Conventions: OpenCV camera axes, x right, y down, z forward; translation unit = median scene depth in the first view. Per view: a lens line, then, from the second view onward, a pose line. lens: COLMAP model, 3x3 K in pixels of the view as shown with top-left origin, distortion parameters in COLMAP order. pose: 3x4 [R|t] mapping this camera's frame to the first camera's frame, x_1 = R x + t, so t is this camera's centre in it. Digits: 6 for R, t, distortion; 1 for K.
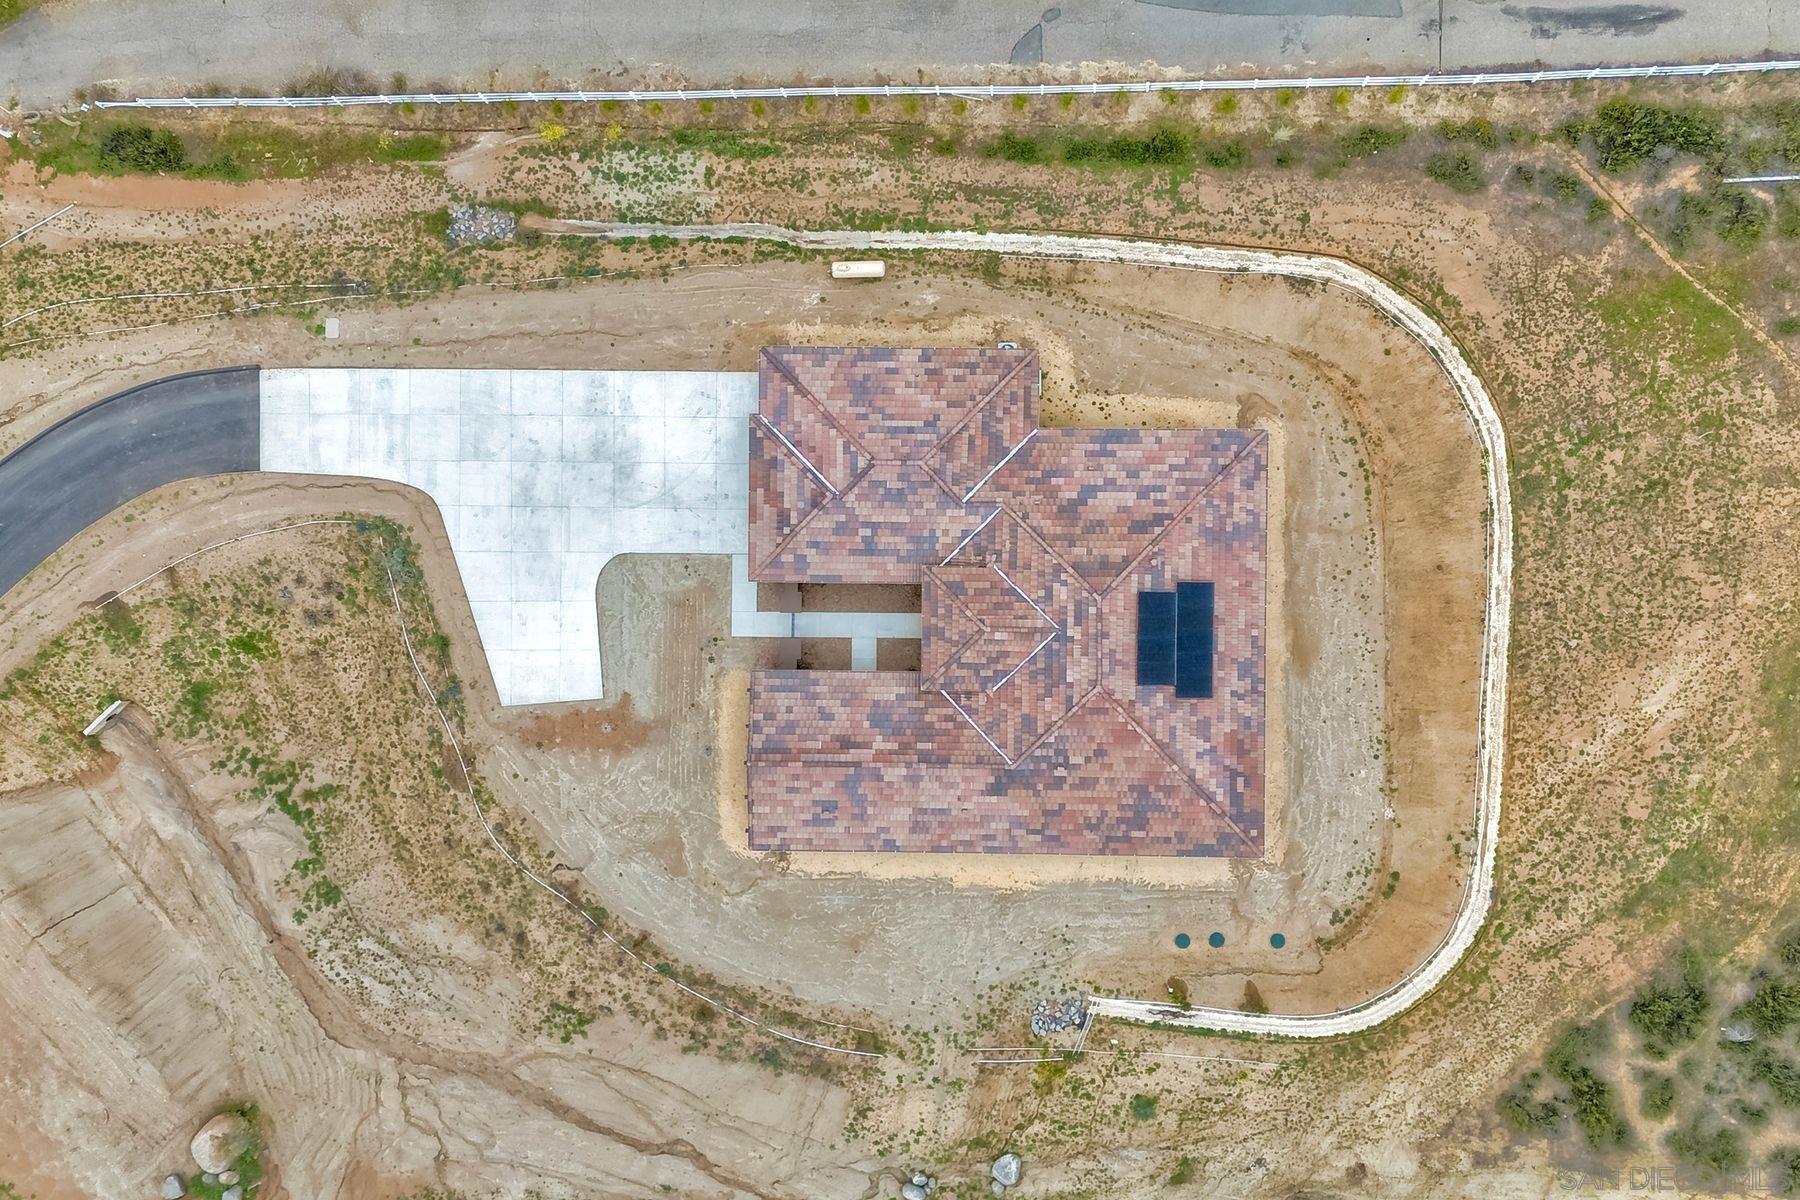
lens RADIAL K [[1576.0, 0, 906.1], [0, 1576.0, 596.1], [0, 0, 1]] dist [0.128788, -0.191611]
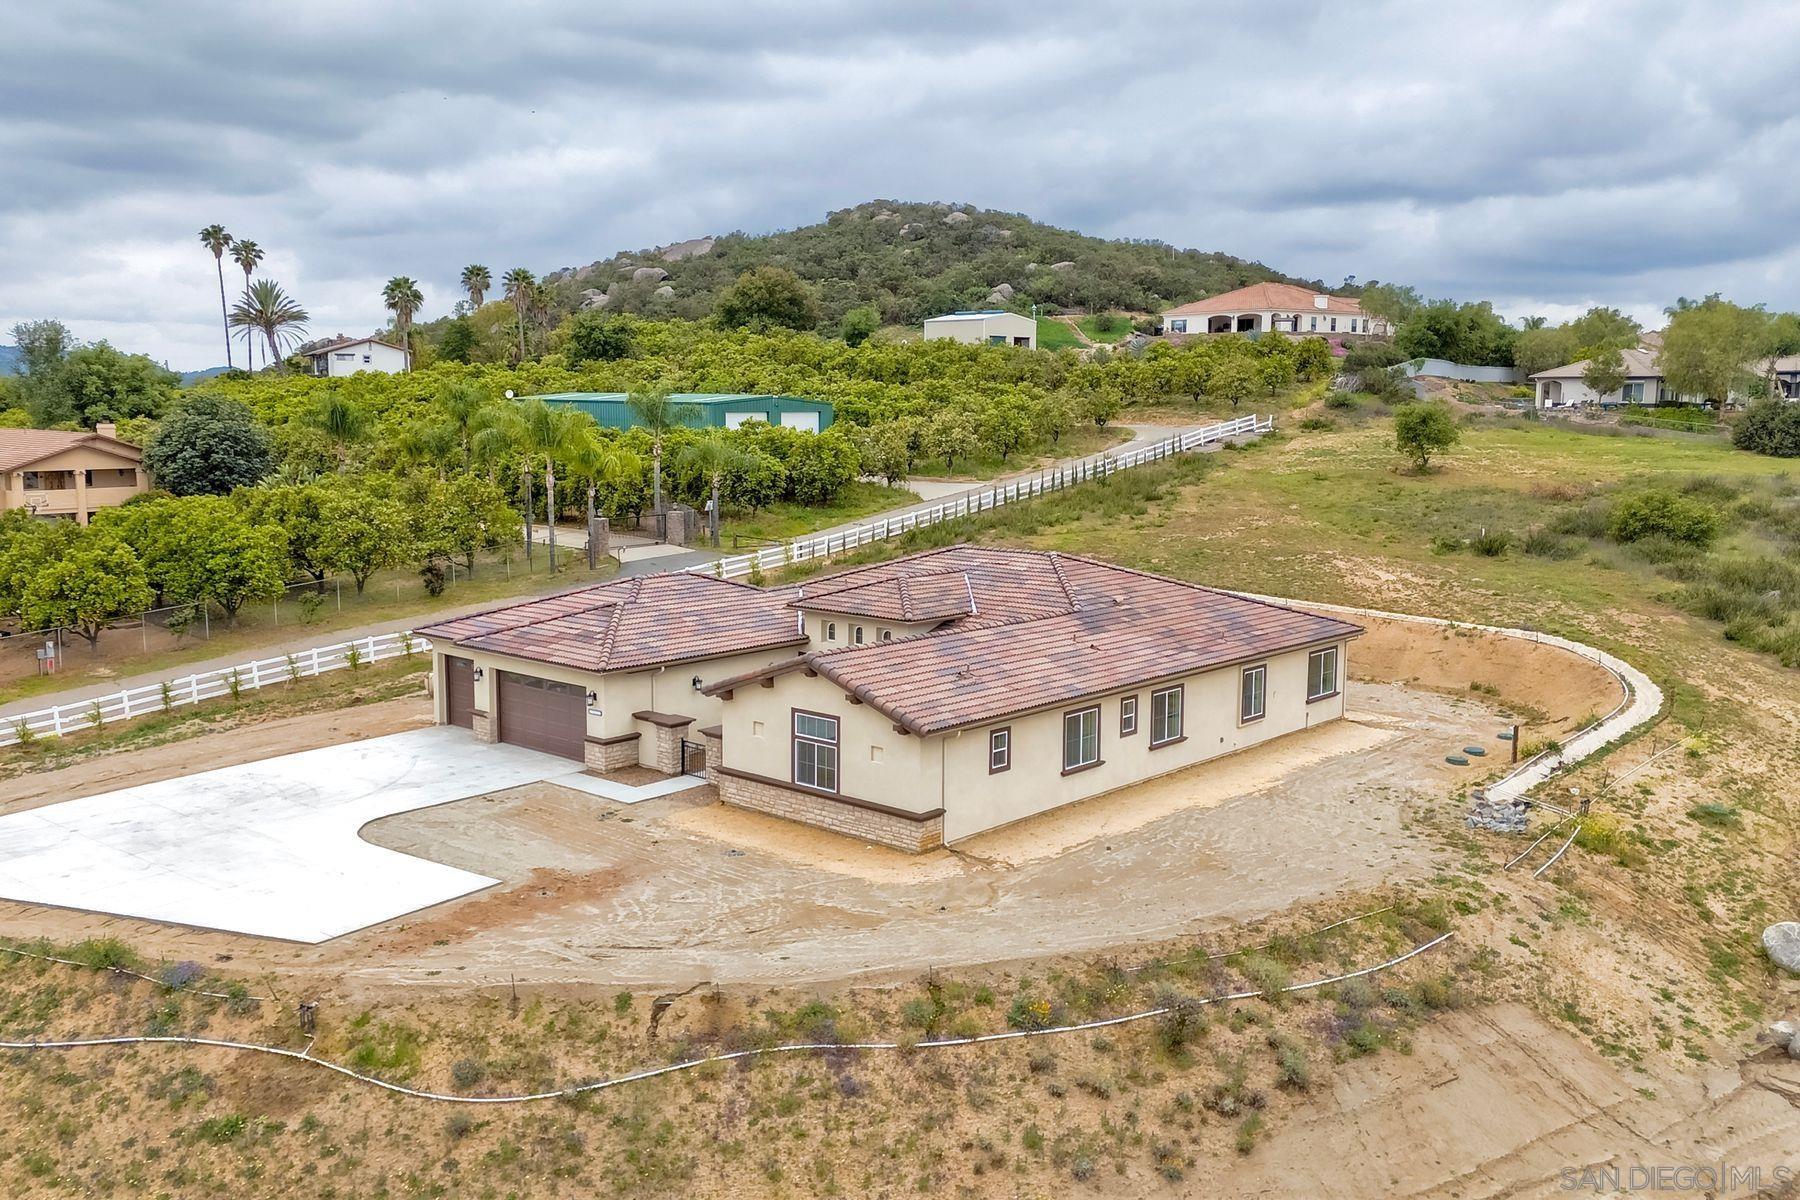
lens RADIAL K [[1576.0, 0, 906.1], [0, 1576.0, 596.1], [0, 0, 1]] dist [0.128788, -0.191611]
pose [[0.654638, -0.076534, 0.752058, -0.470608], [0.755894, 0.077461, -0.650095, 0.468783], [-0.008500, 0.994053, 0.108561, 0.856811]]
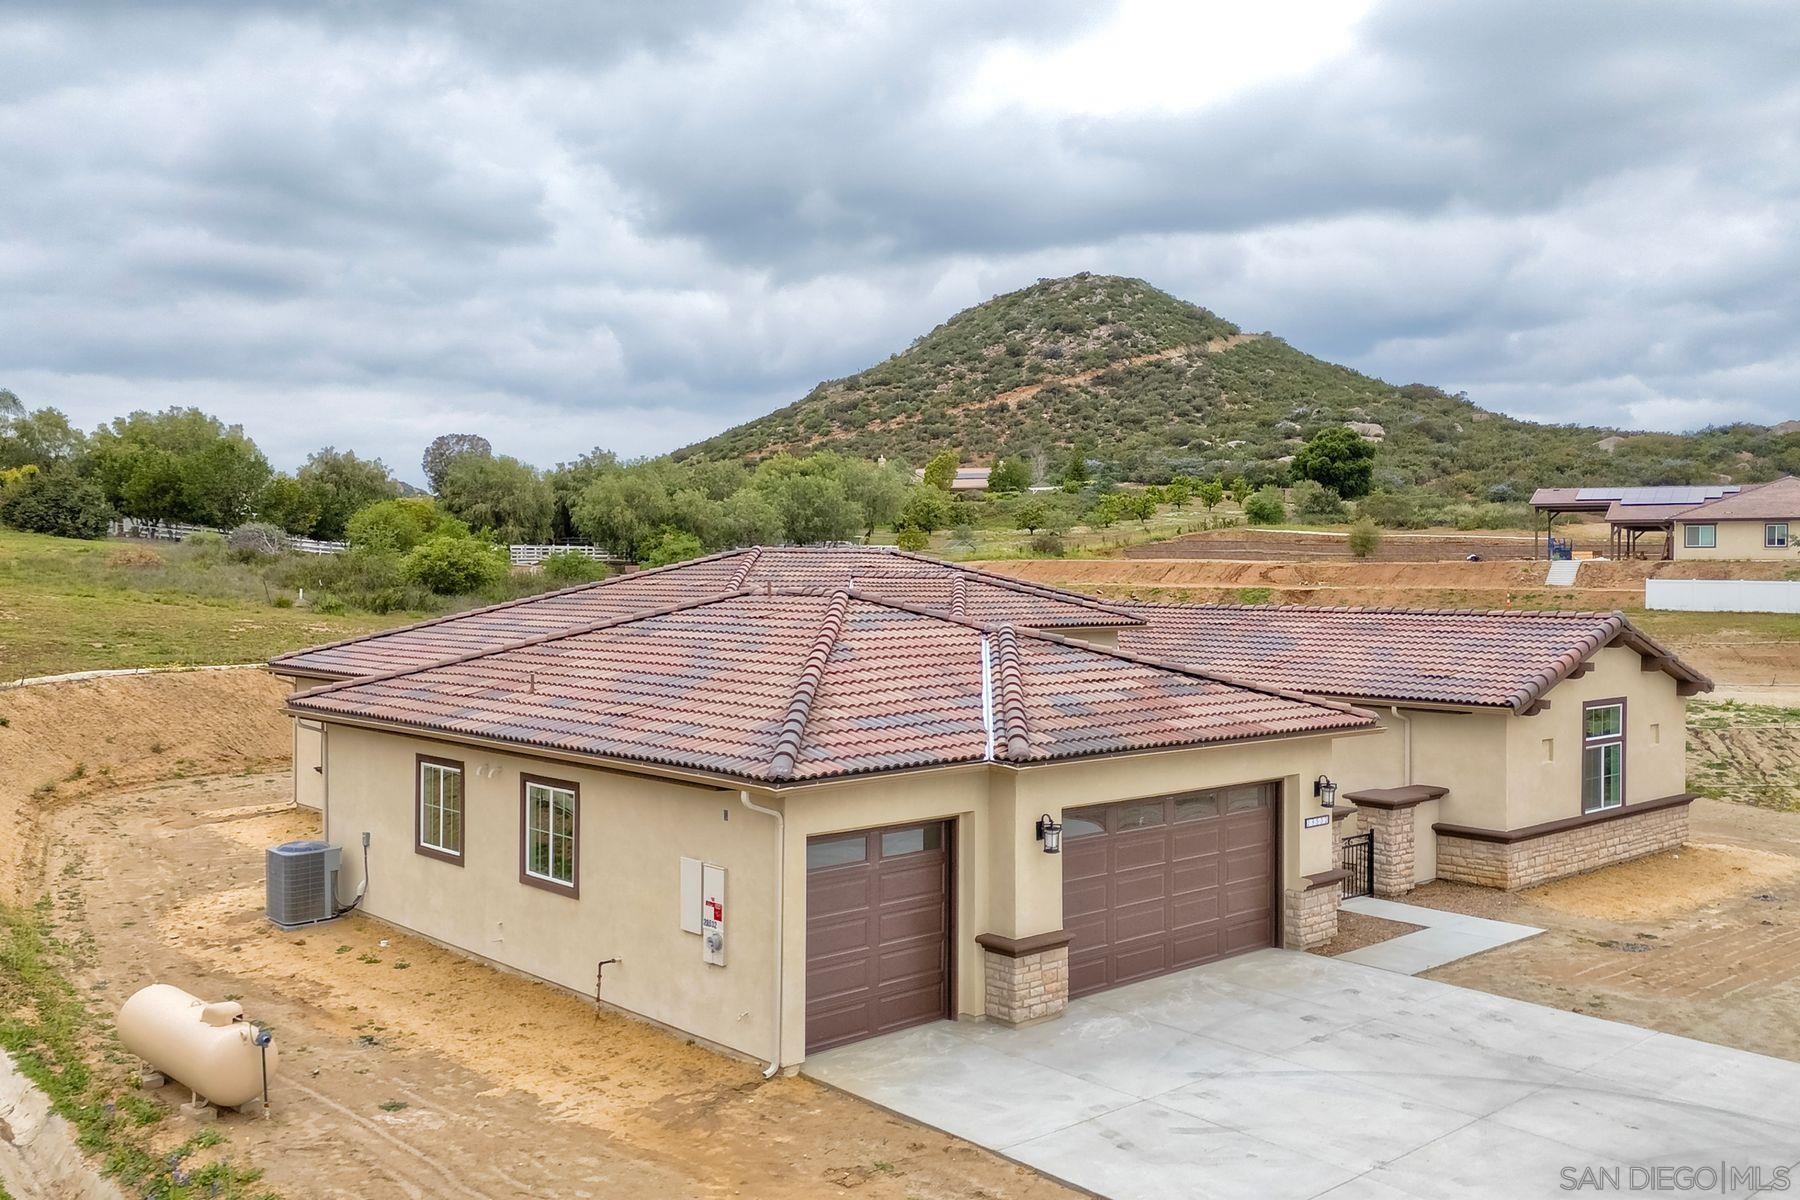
lens RADIAL K [[1587.0, 0, 900.0], [0, 1587.0, 600.0], [0, 0, 1]] dist [0.049045, -0.013936]
pose [[-0.685539, 0.000623, 0.728035, -0.252562], [0.727880, -0.020079, 0.685410, -0.282085], [0.015045, 0.999798, 0.013311, 0.923474]]
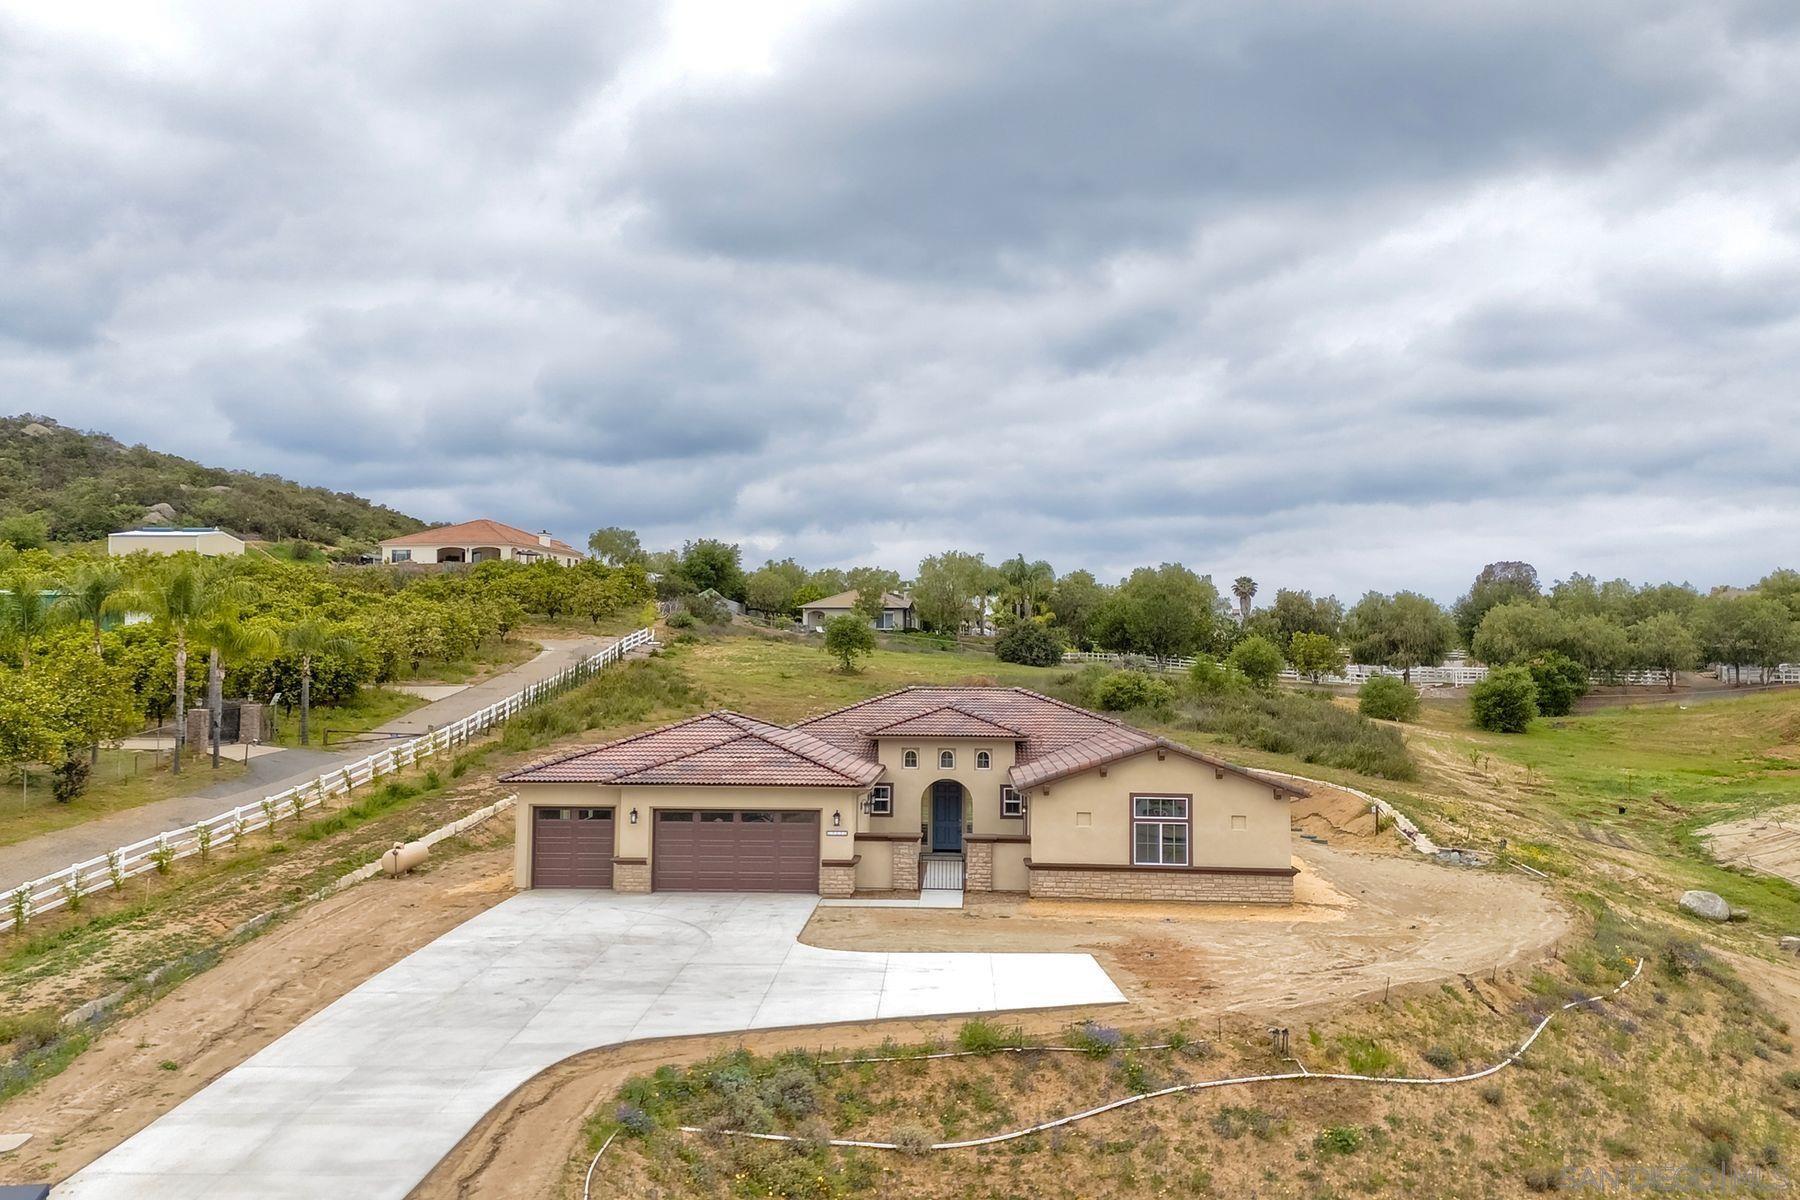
lens RADIAL K [[1576.0, 0, 906.1], [0, 1576.0, 596.1], [0, 0, 1]] dist [0.128788, -0.191611]
pose [[0.029273, 0.065023, 0.997454, -0.689604], [0.999571, -0.002154, -0.029195, 0.021998], [0.000250, 0.997881, -0.065058, 0.919318]]
